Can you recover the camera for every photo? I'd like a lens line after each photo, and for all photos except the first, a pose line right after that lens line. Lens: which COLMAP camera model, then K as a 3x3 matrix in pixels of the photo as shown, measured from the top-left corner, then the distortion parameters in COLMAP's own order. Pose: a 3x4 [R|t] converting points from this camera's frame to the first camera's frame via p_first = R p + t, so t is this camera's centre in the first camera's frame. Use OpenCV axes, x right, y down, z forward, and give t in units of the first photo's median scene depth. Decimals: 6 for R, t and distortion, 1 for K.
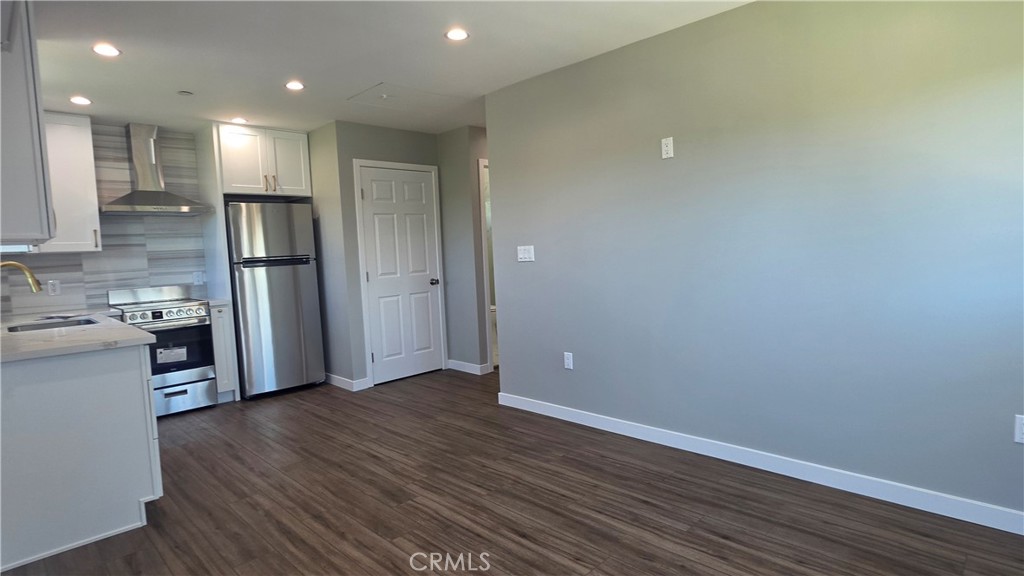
lens RADIAL K [[543.4, 0, 512.0], [0, 543.4, 288.0], [0, 0, 1]] dist [0.001946, -0.000782]
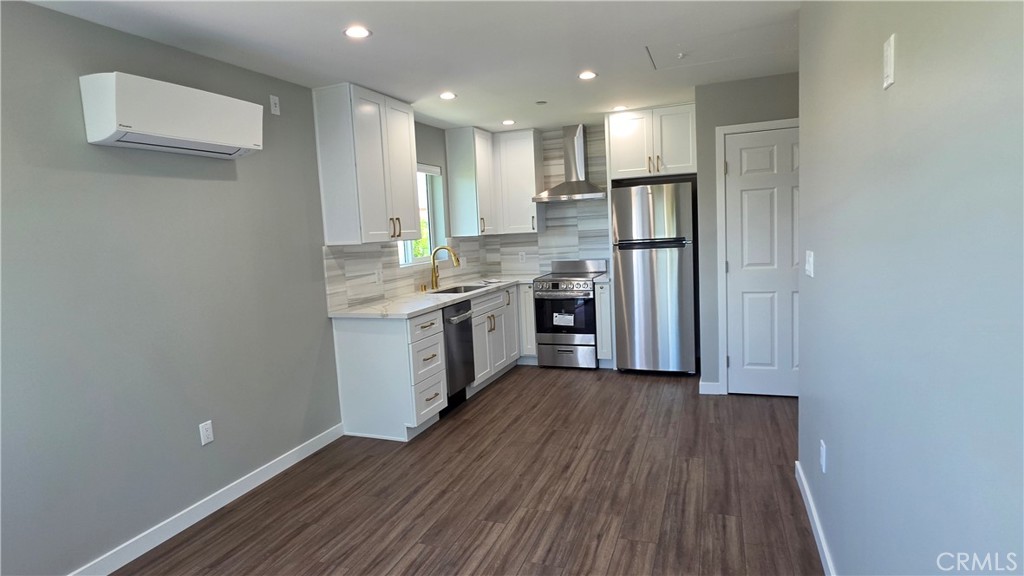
lens RADIAL K [[537.2, 0, 512.0], [0, 537.2, 288.0], [0, 0, 1]] dist [-0.004152, -0.000553]
pose [[0.414829, 0.125354, -0.901223, 0.401989], [-0.032524, 0.991875, 0.122992, -0.091357], [0.909318, -0.021709, 0.415535, 0.400544]]
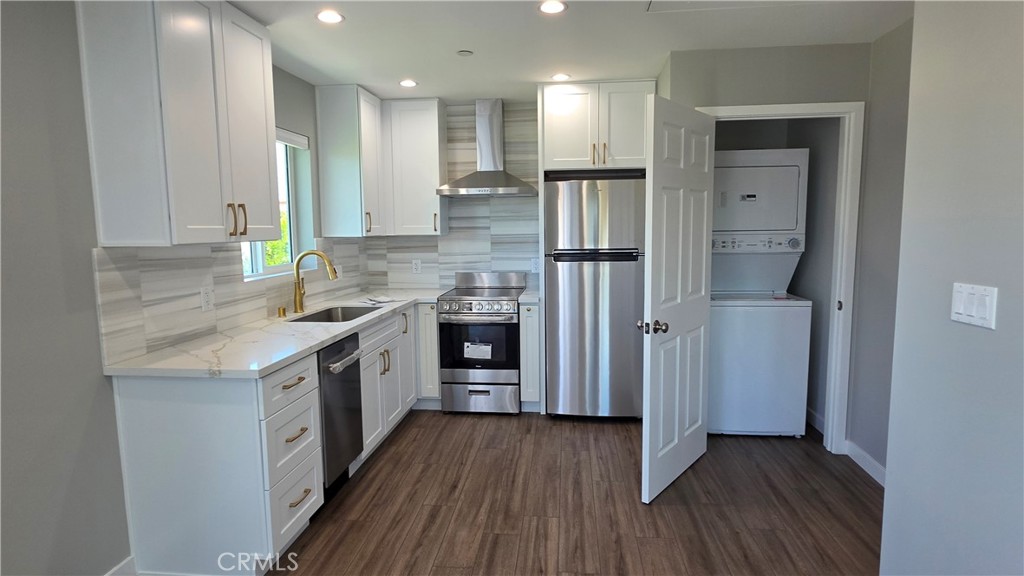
lens RADIAL K [[537.2, 0, 512.0], [0, 537.2, 288.0], [0, 0, 1]] dist [-0.004152, -0.000553]
pose [[0.633982, 0.126382, -0.762951, 0.095919], [-0.072513, 0.991924, 0.104056, -0.082839], [0.769941, -0.010646, 0.638026, 0.465864]]
